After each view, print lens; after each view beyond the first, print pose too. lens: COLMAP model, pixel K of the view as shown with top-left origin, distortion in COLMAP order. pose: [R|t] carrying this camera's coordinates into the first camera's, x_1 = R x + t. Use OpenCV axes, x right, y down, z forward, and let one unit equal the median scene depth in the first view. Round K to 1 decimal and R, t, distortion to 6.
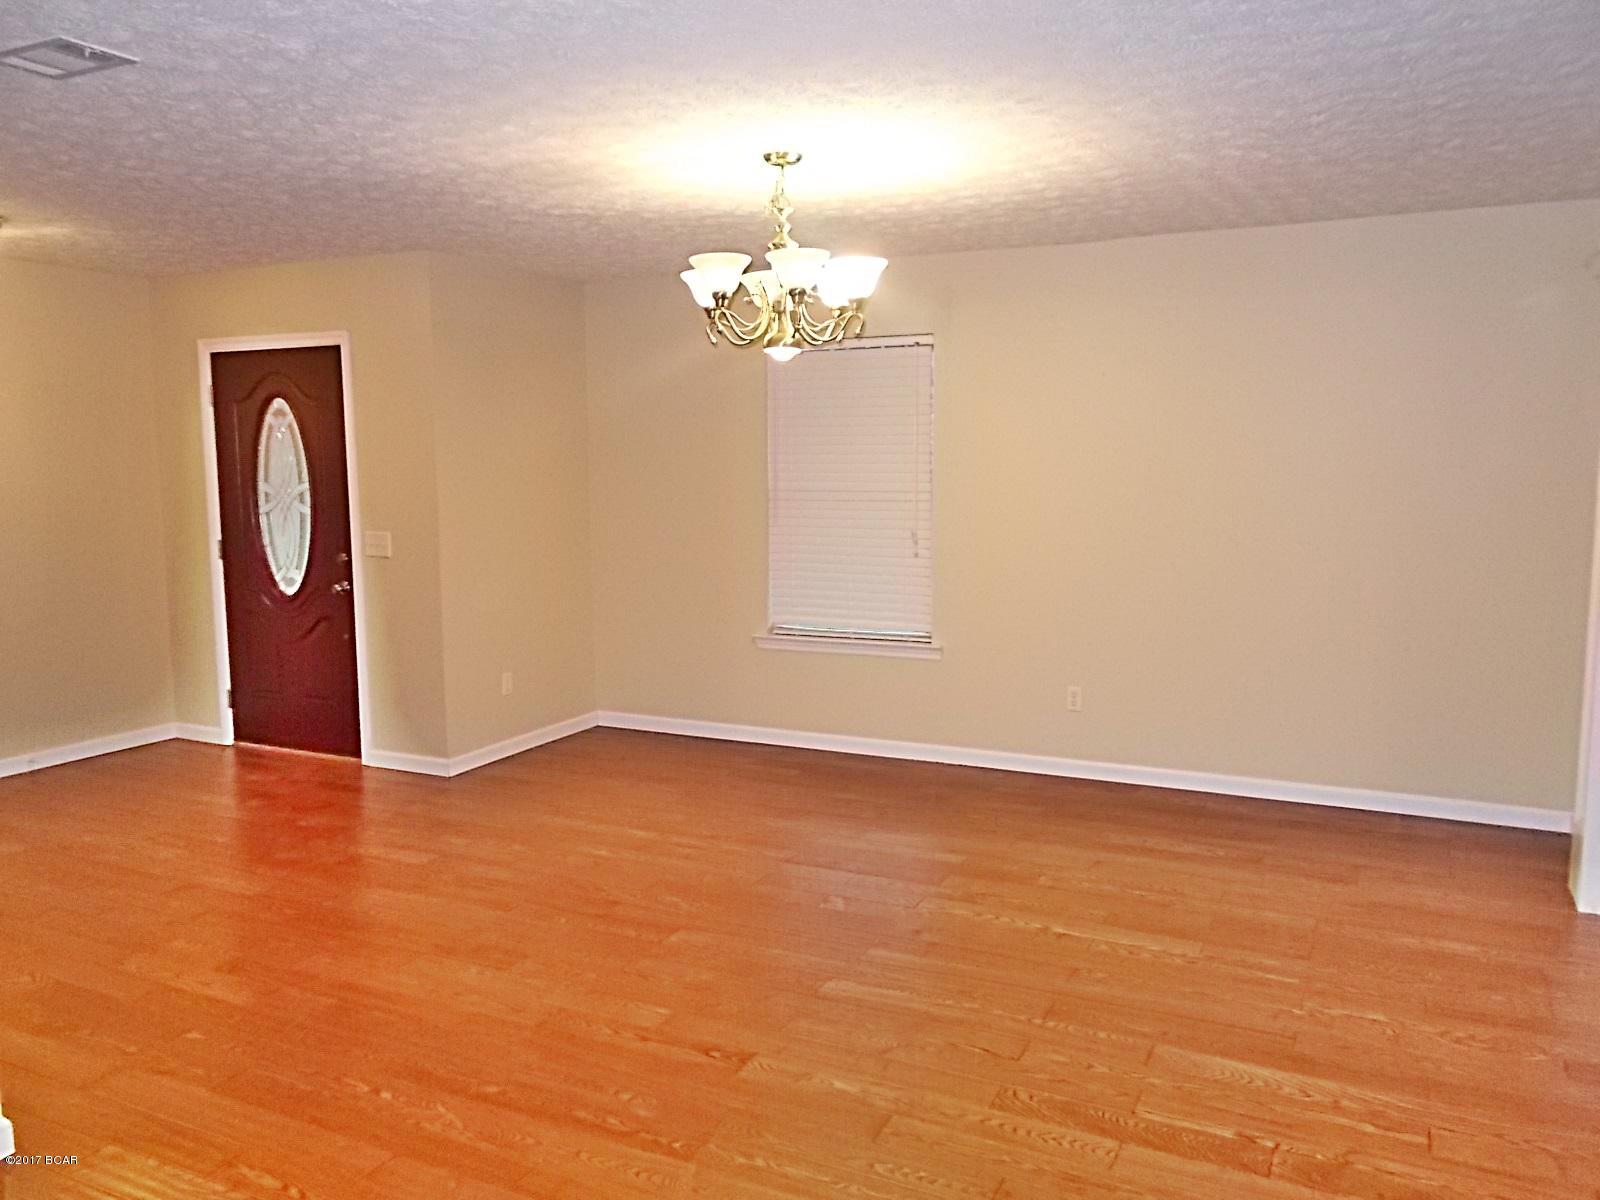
lens RADIAL K [[1219.5, 0, 791.7], [0, 1219.5, 595.0], [0, 0, 1]] dist [0.003678, -0.007880]
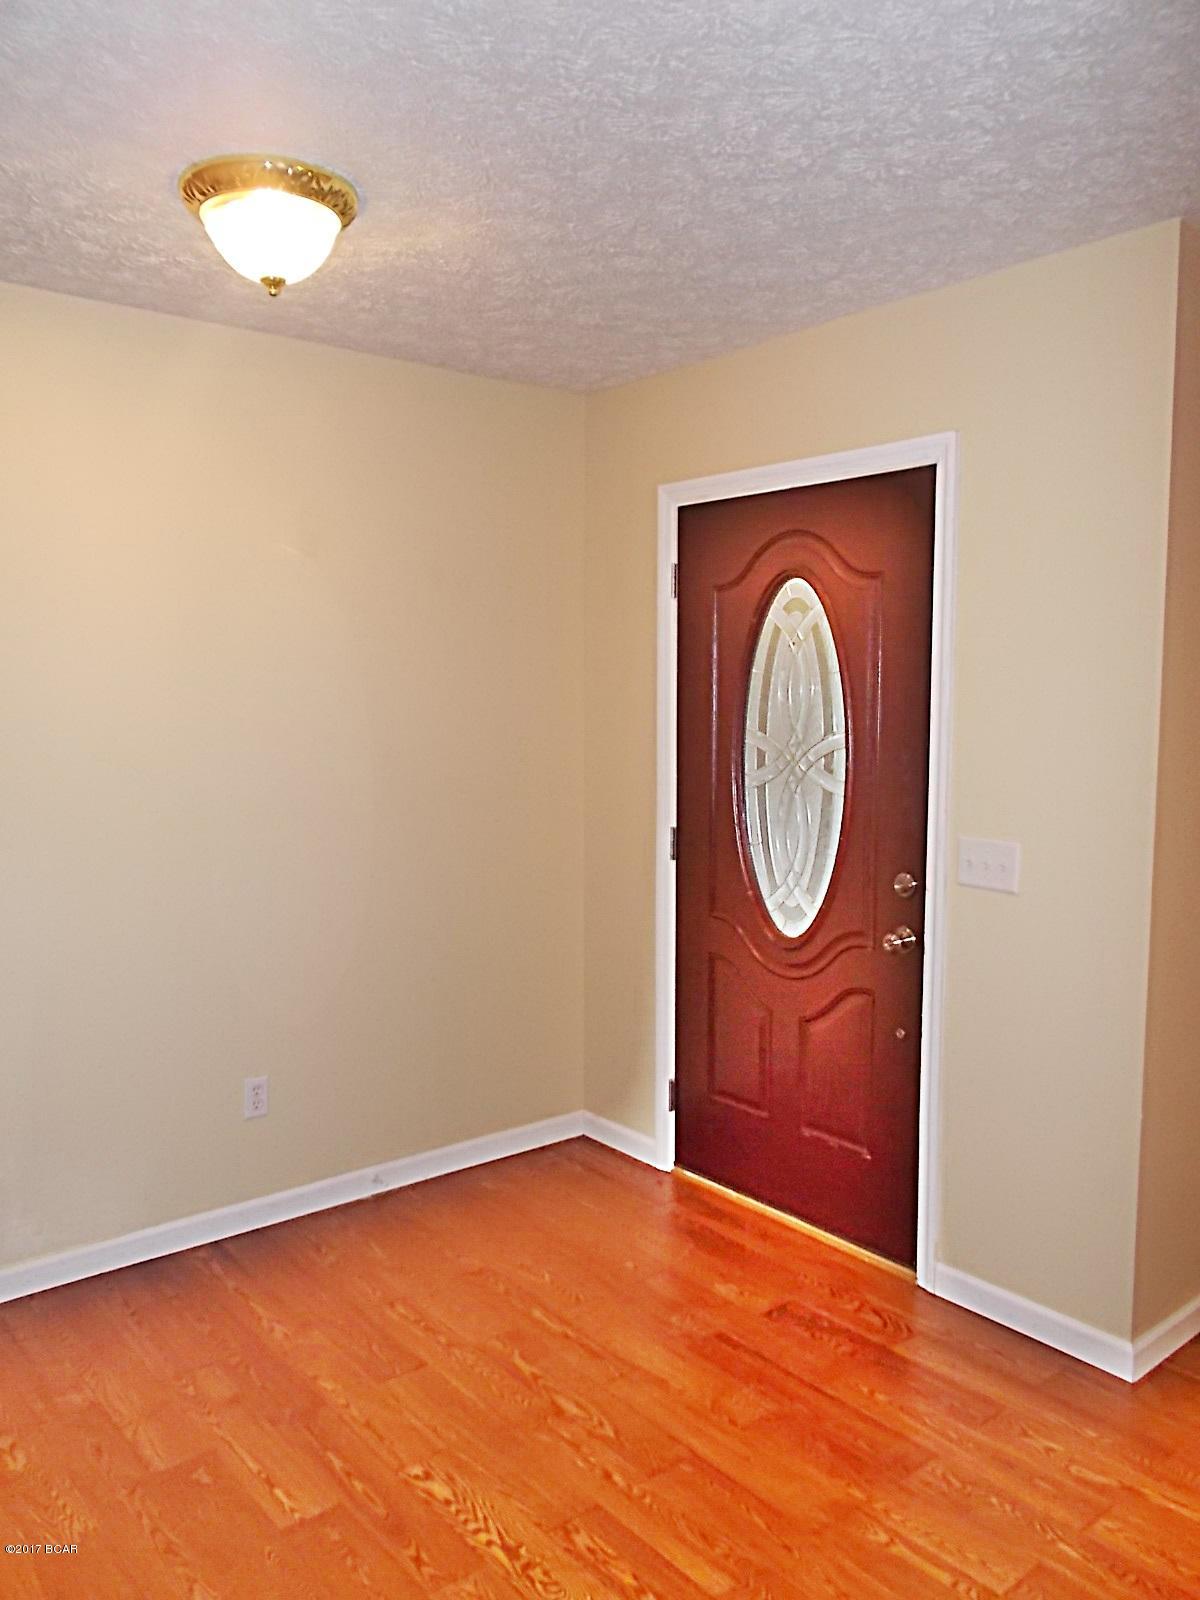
lens RADIAL K [[1219.5, 0, 601.3], [0, 1219.5, 804.8], [0, 0, 1]] dist [0.003678, -0.007880]
pose [[0.908722, 0.045305, -0.414936, -0.264894], [-0.054296, 0.998476, -0.009891, -0.049711], [0.413856, 0.031518, 0.909797, 0.465609]]
